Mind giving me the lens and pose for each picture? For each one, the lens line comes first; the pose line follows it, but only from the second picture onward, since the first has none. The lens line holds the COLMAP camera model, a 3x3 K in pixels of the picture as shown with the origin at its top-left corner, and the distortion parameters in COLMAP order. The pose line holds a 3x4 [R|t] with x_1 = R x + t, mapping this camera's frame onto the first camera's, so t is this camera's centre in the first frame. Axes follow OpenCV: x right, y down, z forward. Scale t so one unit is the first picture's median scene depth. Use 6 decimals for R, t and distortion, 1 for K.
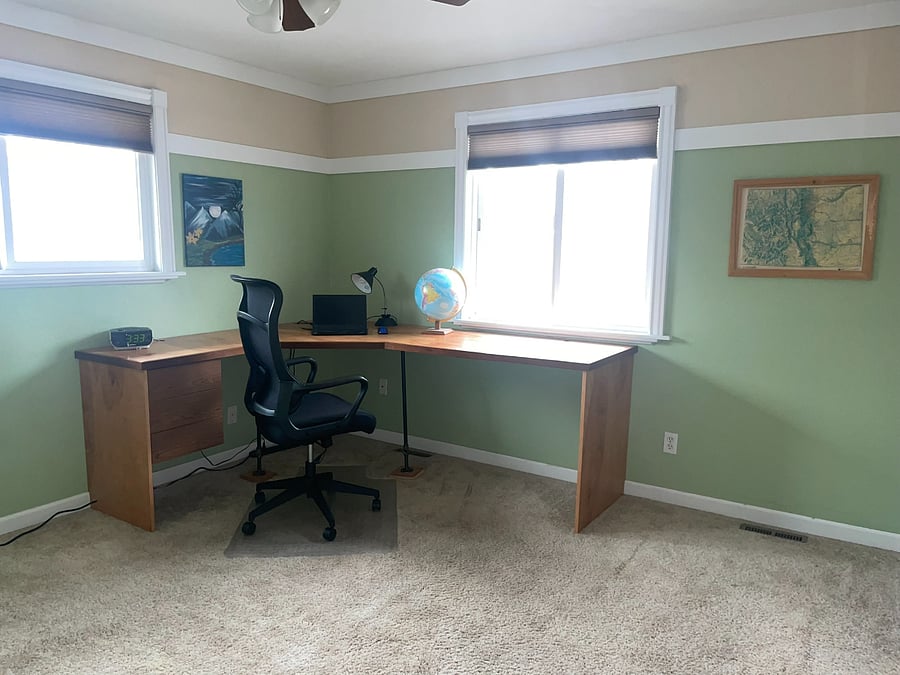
lens RADIAL K [[706.7, 0, 446.6], [0, 706.7, 357.9], [0, 0, 1]] dist [0.014338, -0.001856]
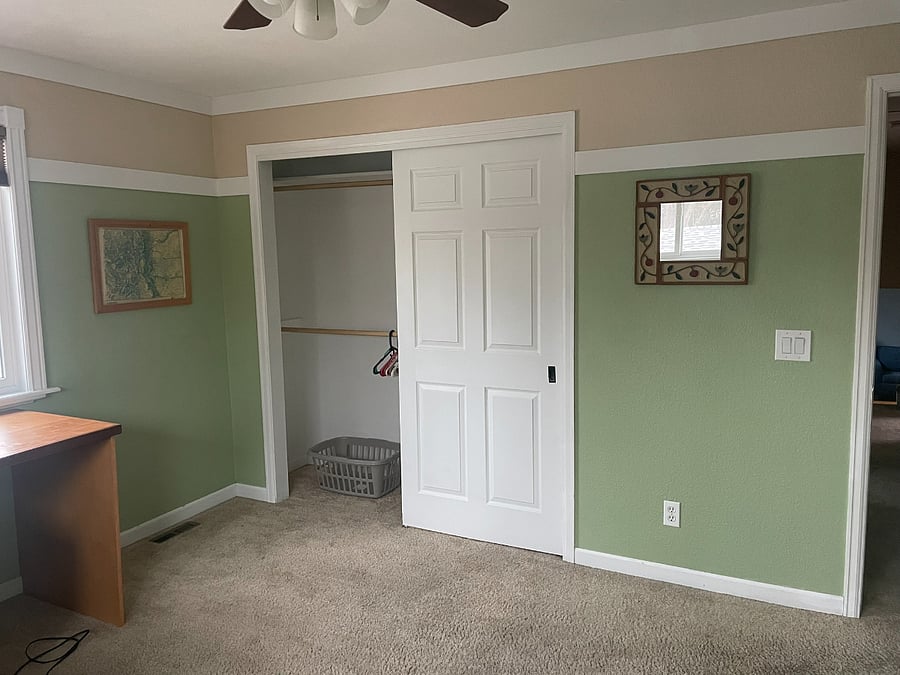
lens RADIAL K [[706.7, 0, 443.2], [0, 706.7, 340.1], [0, 0, 1]] dist [0.014338, -0.001856]
pose [[-0.134205, -0.133656, 0.981899, -0.689840], [0.170029, 0.973062, 0.155693, -0.159772], [-0.976258, 0.187846, -0.107864, 0.673163]]
